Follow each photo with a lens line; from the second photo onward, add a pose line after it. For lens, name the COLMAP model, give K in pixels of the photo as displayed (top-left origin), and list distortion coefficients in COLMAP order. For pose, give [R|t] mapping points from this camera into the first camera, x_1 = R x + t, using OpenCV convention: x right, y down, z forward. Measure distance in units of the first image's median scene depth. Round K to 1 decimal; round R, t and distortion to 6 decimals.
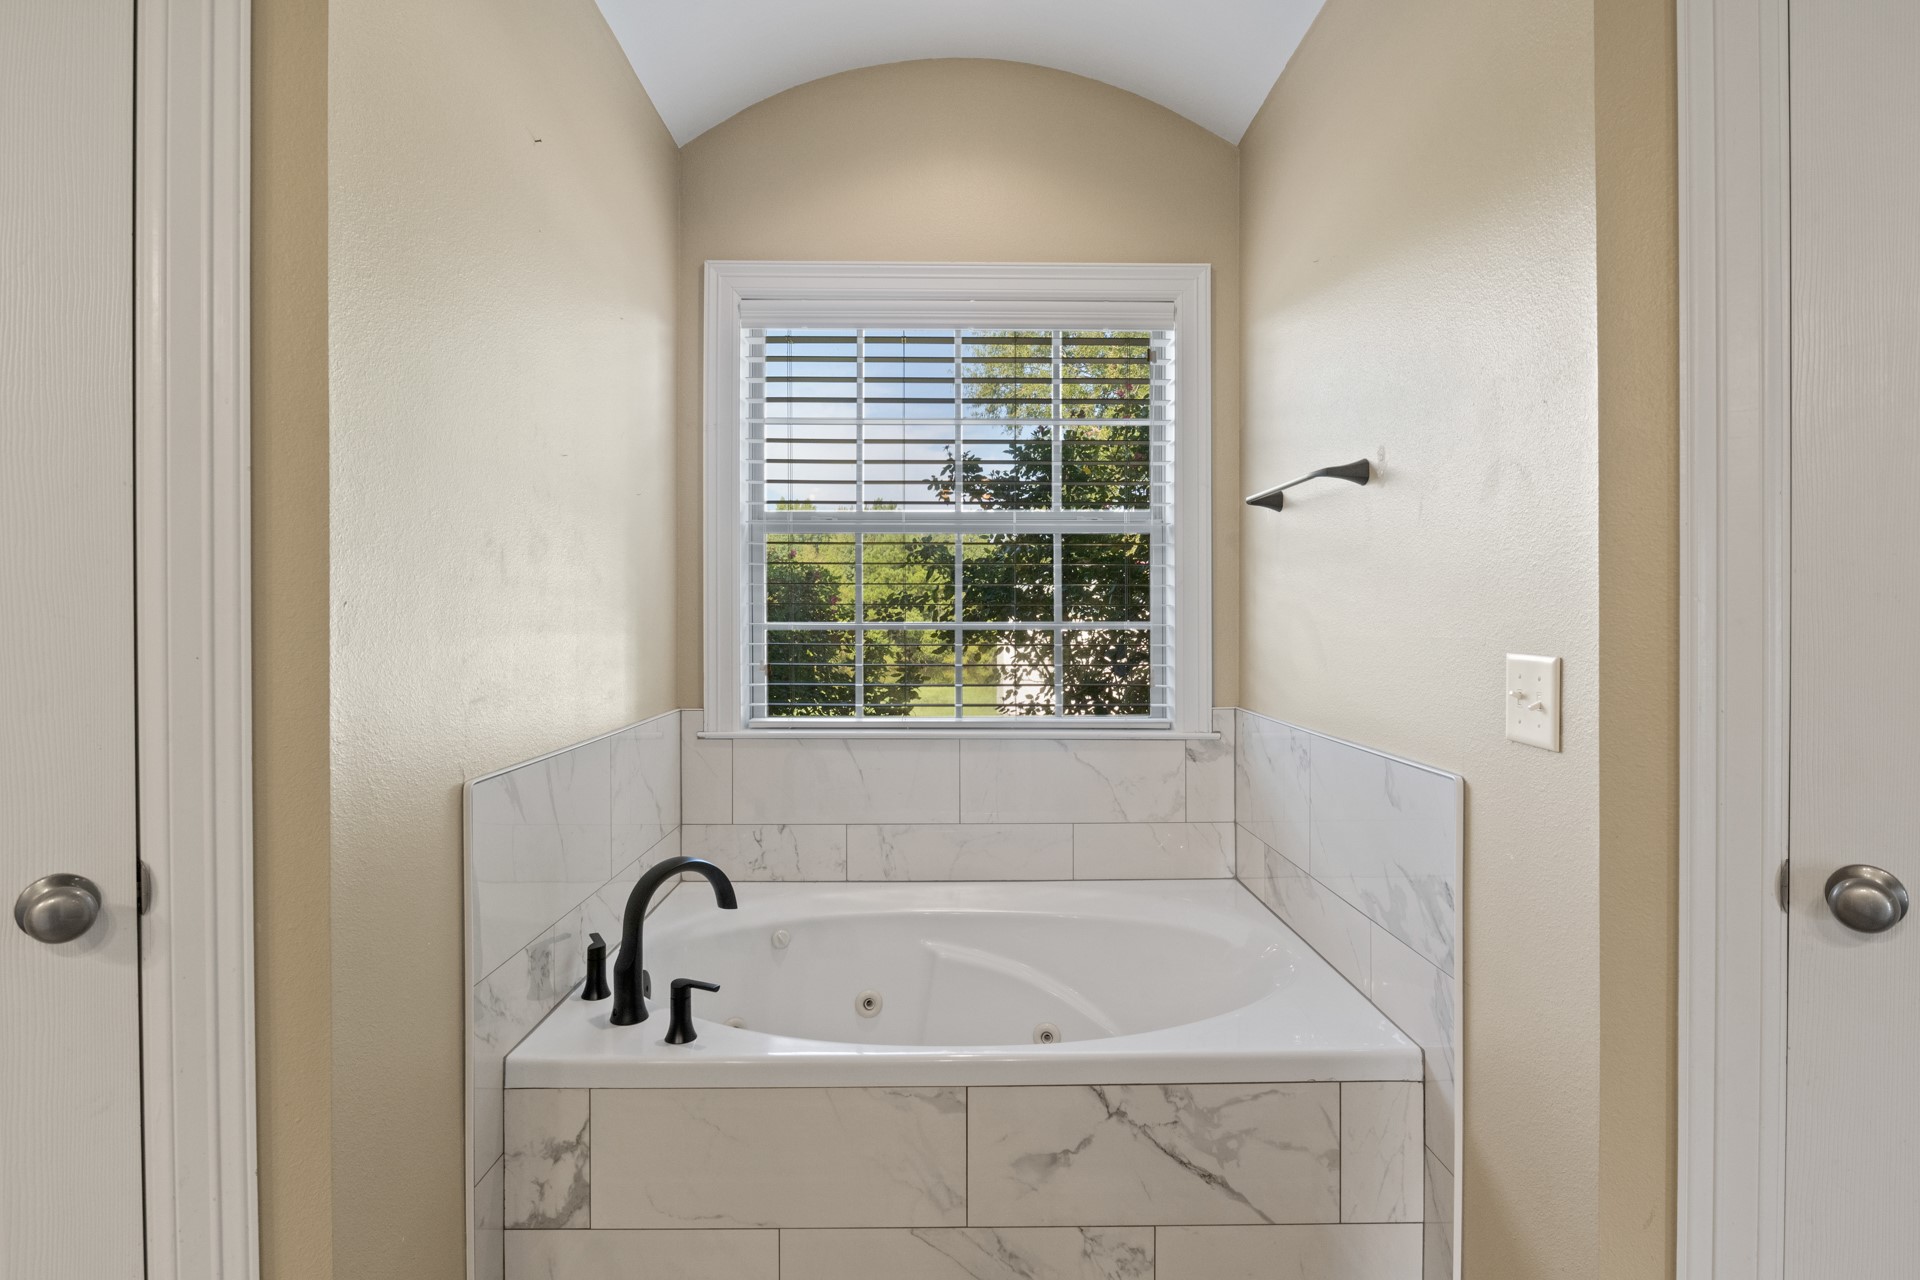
lens RADIAL K [[979.2, 0, 961.8], [0, 979.2, 625.7], [0, 0, 1]] dist [-0.013153, 0.000493]
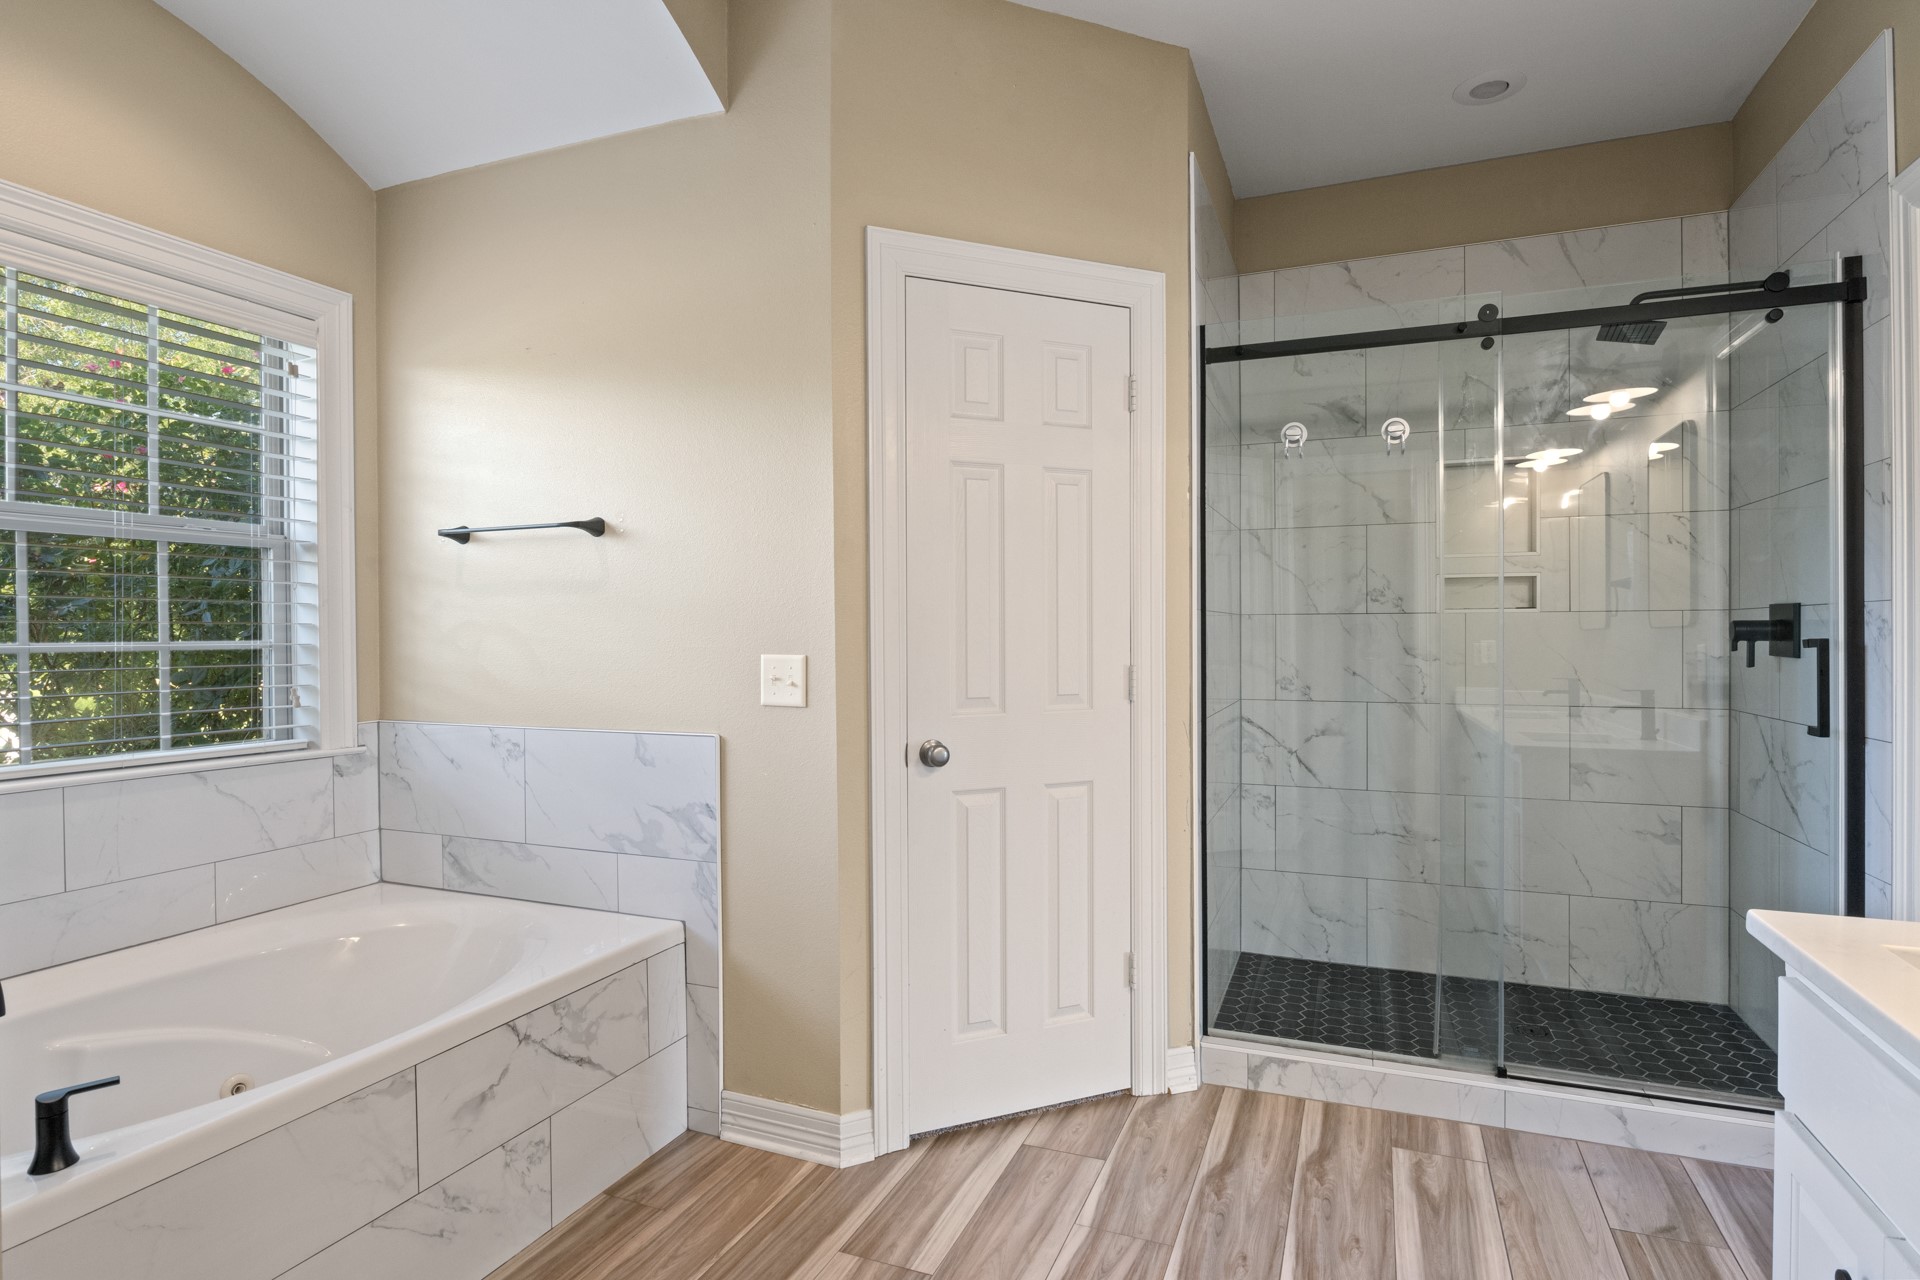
lens RADIAL K [[979.2, 0, 961.8], [0, 979.2, 625.7], [0, 0, 1]] dist [-0.013153, 0.000493]
pose [[0.393825, 0.004719, 0.919173, -0.753452], [0.011128, 0.999889, -0.009901, -0.002391], [-0.919118, 0.014128, 0.393729, 0.001913]]
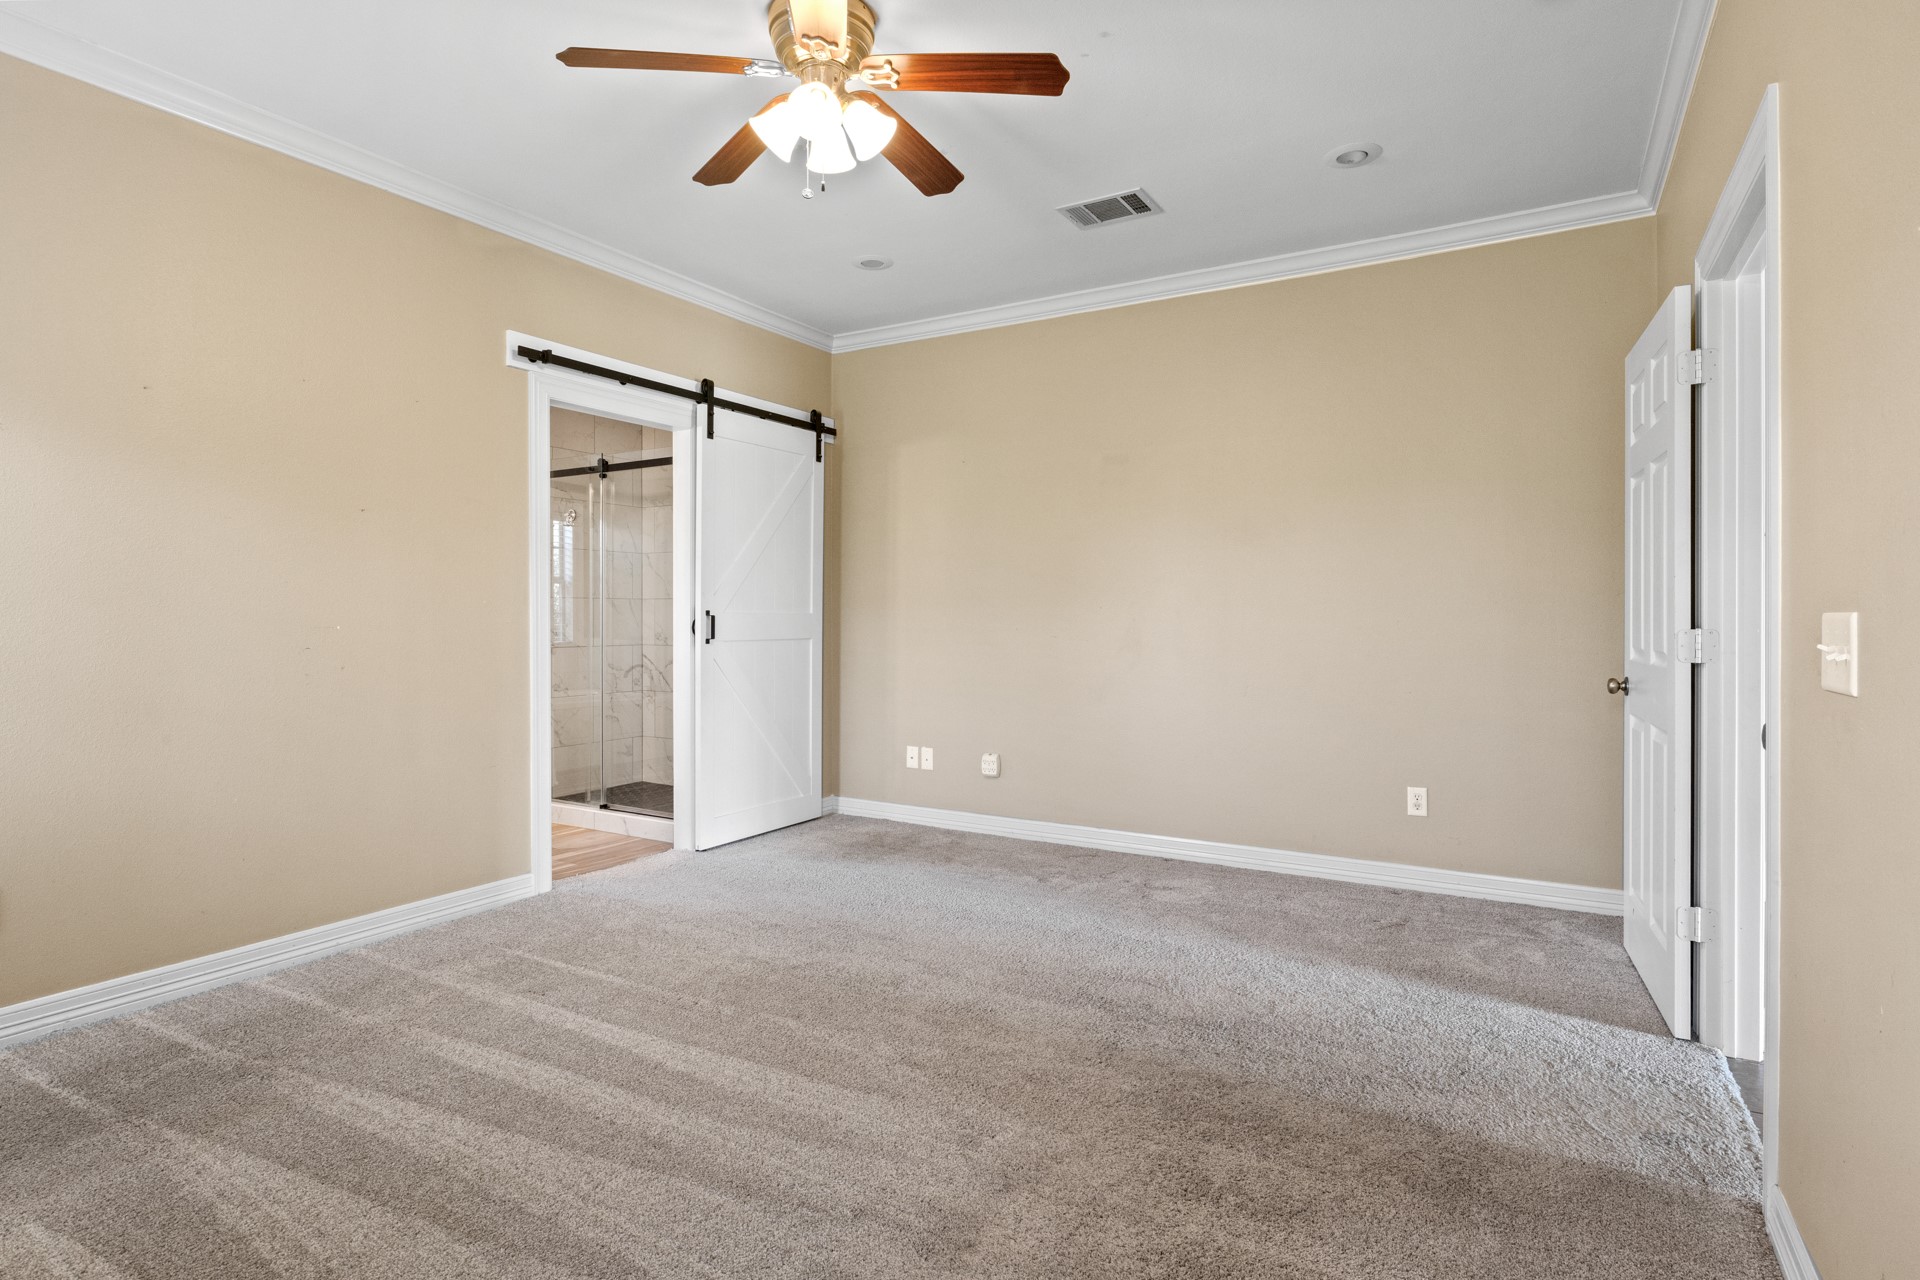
lens RADIAL K [[958.6, 0, 964.5], [0, 958.6, 626.6], [0, 0, 1]] dist [-0.008922, 0.001305]
pose [[0.520923, -0.008696, 0.853560, -1.195829], [0.008313, 0.999952, 0.005114, 0.060817], [-0.853563, 0.004431, 0.520970, -2.975360]]
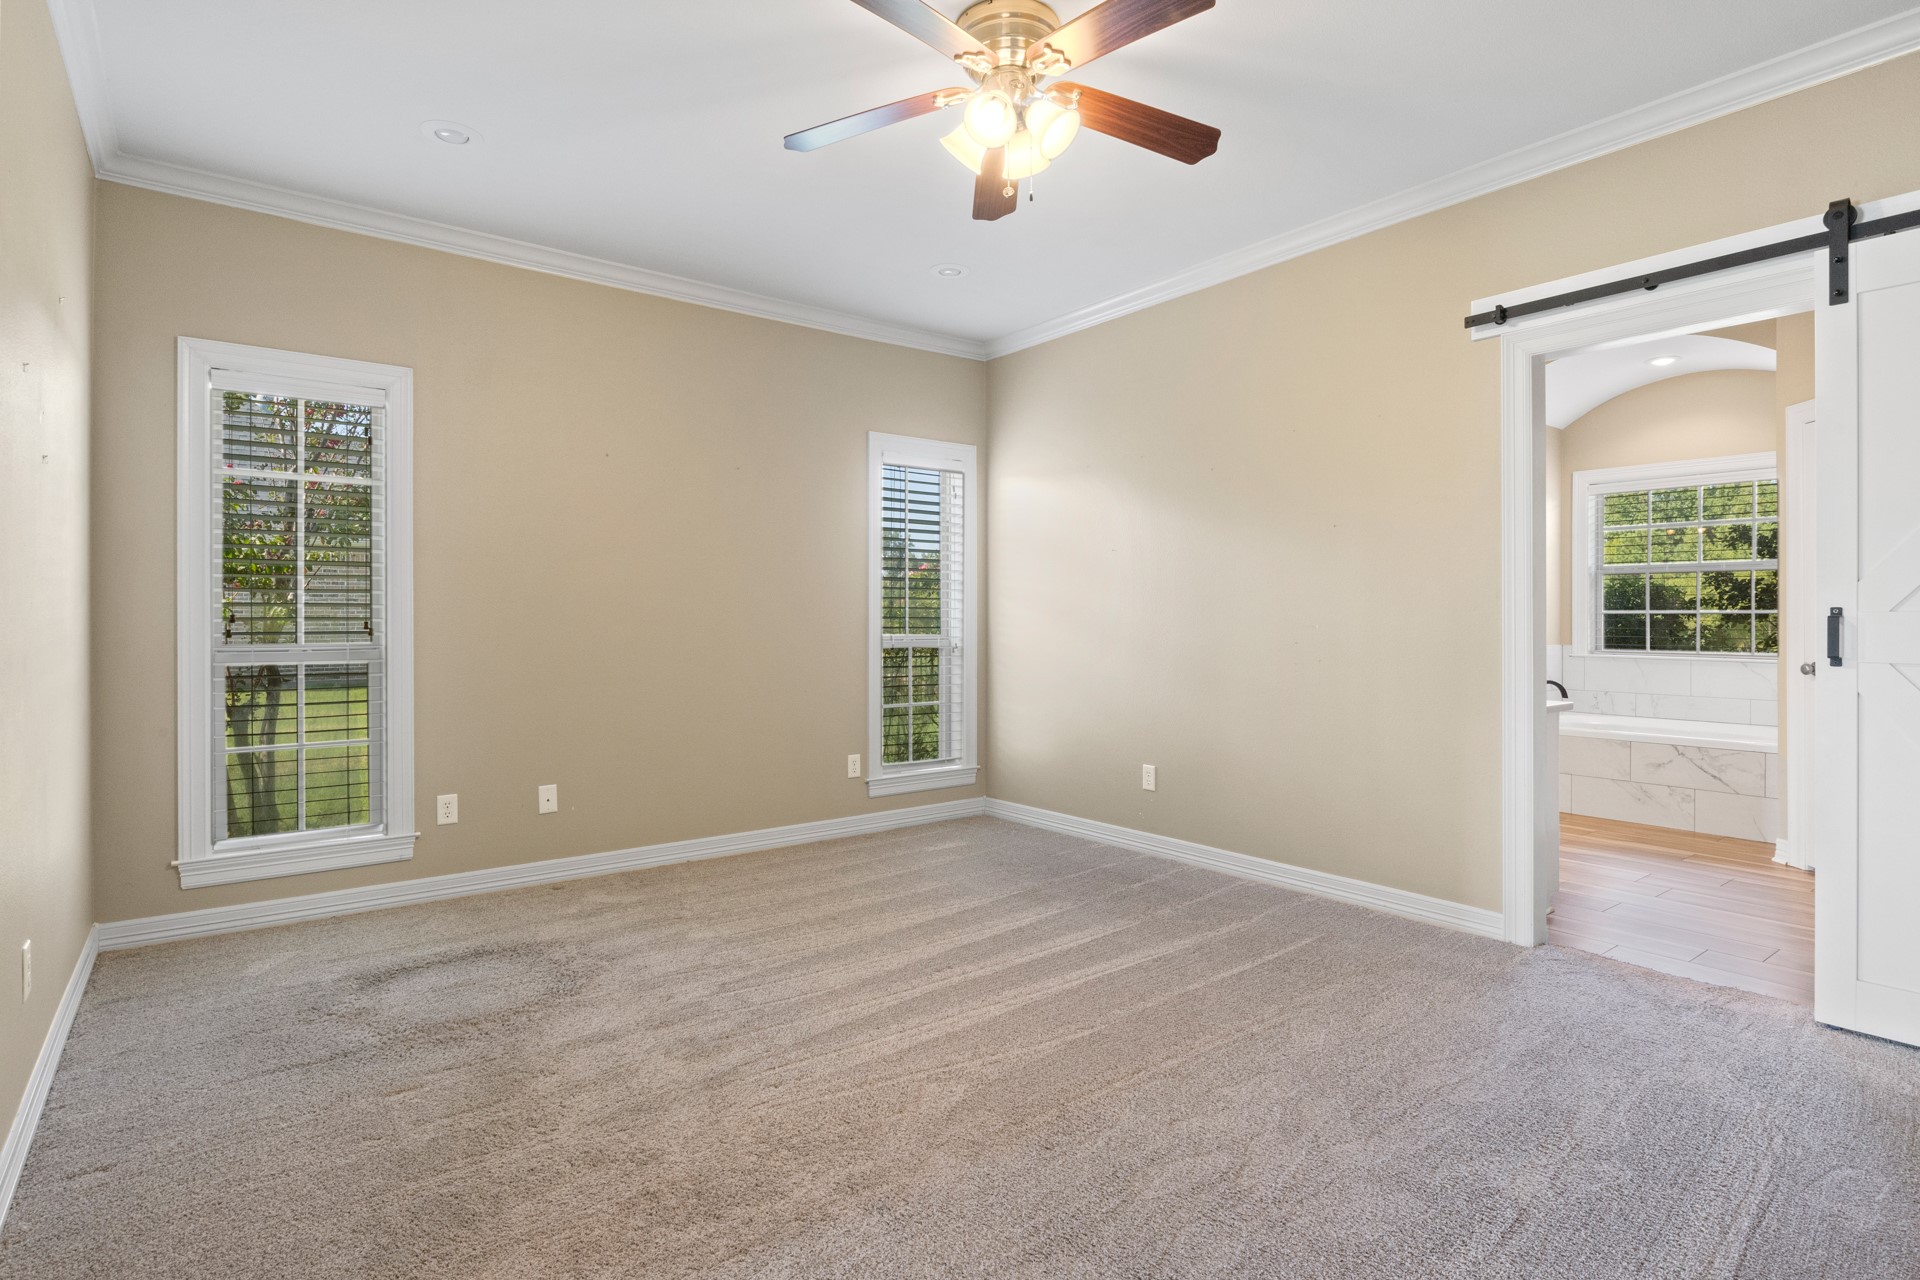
lens RADIAL K [[968.1, 0, 964.8], [0, 968.1, 616.8], [0, 0, 1]] dist [-0.006778, 0.000188]
pose [[0.600956, 0.000358, -0.799282, 1.334645], [-0.005965, 0.999974, -0.004037, 0.051568], [0.799260, 0.007194, 0.600943, -2.991786]]
